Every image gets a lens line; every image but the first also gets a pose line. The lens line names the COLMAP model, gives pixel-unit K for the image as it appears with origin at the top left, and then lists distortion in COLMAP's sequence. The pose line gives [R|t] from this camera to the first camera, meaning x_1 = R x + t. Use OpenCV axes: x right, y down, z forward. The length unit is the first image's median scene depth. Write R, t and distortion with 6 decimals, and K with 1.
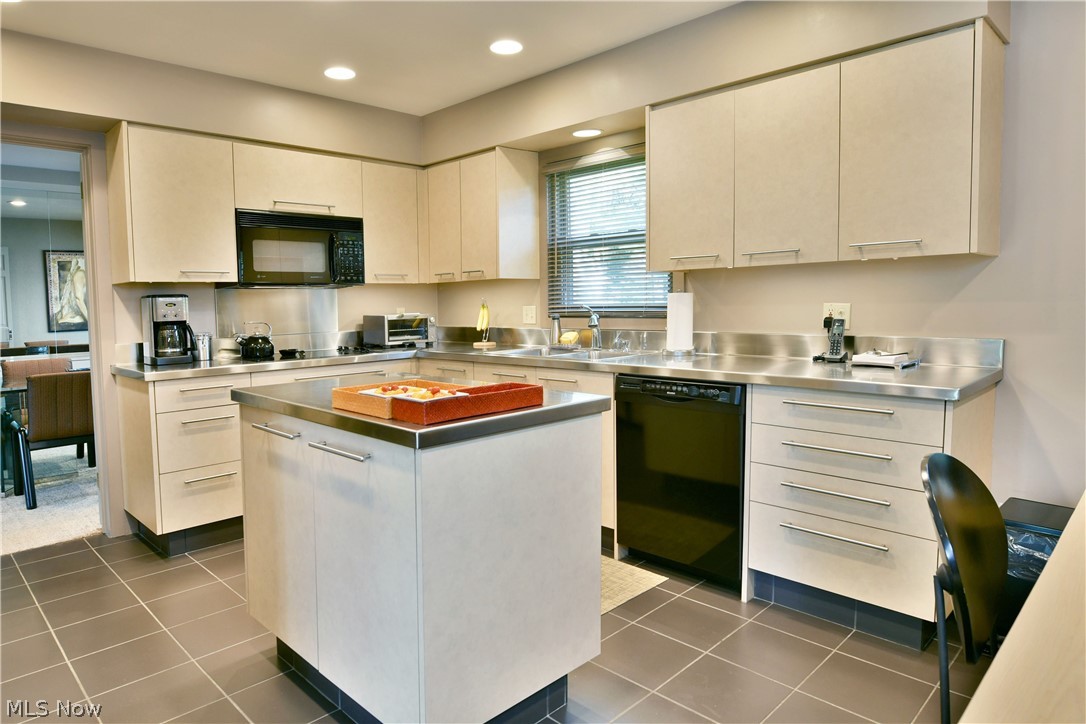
lens RADIAL K [[656.9, 0, 536.6], [0, 656.9, 348.2], [0, 0, 1]] dist [-0.014764, -0.001629]
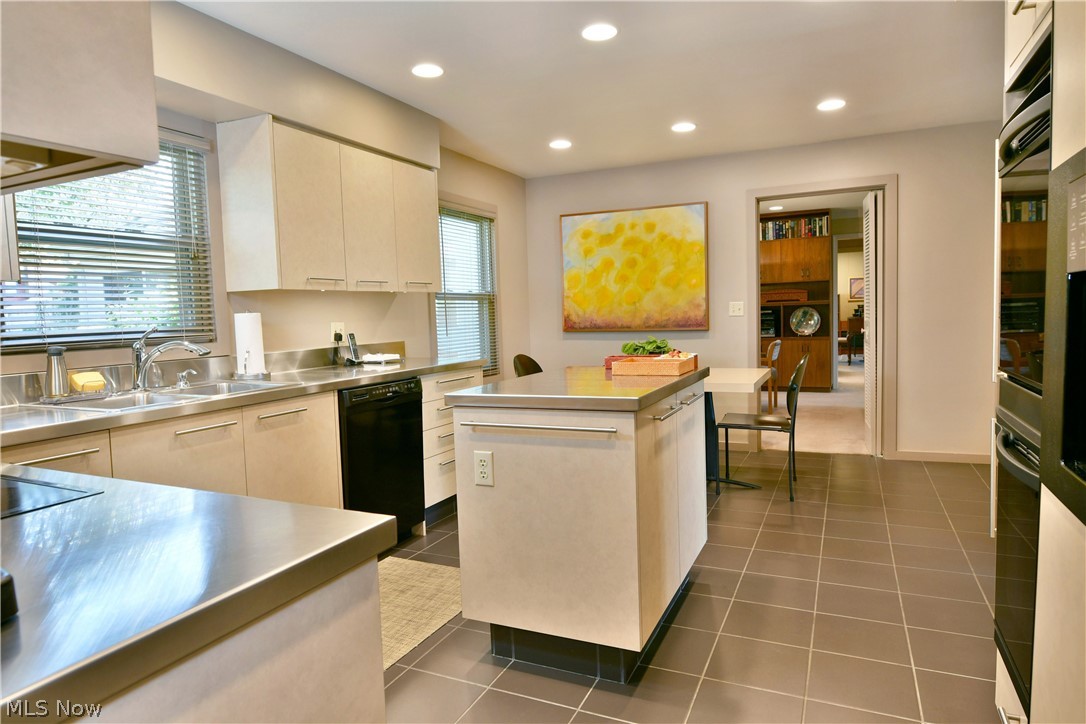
lens RADIAL K [[656.9, 0, 536.6], [0, 656.9, 348.2], [0, 0, 1]] dist [-0.014764, -0.001629]
pose [[-0.335236, -0.023421, 0.941843, -0.950630], [0.105110, 0.992520, 0.062093, -0.056549], [-0.936252, 0.119813, -0.330267, 1.085692]]
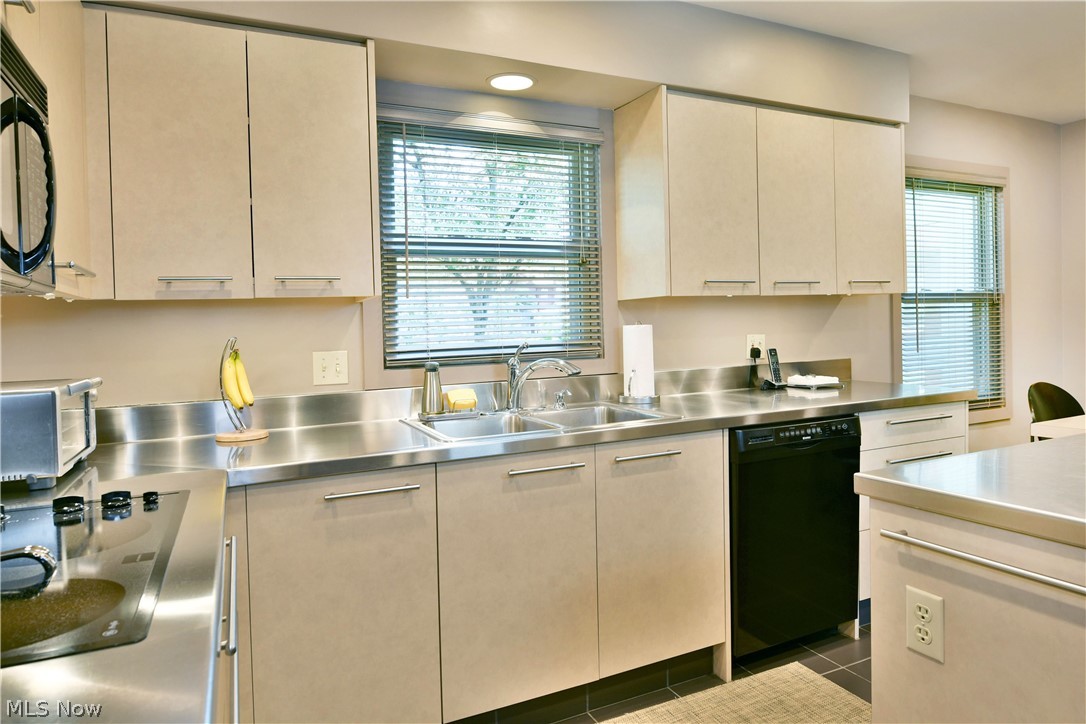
lens RADIAL K [[656.9, 0, 536.6], [0, 656.9, 348.2], [0, 0, 1]] dist [-0.014764, -0.001629]
pose [[0.347777, -0.021485, 0.937331, -0.682683], [0.092380, 0.995658, -0.011454, -0.067105], [-0.933015, 0.090574, 0.348252, 0.978391]]
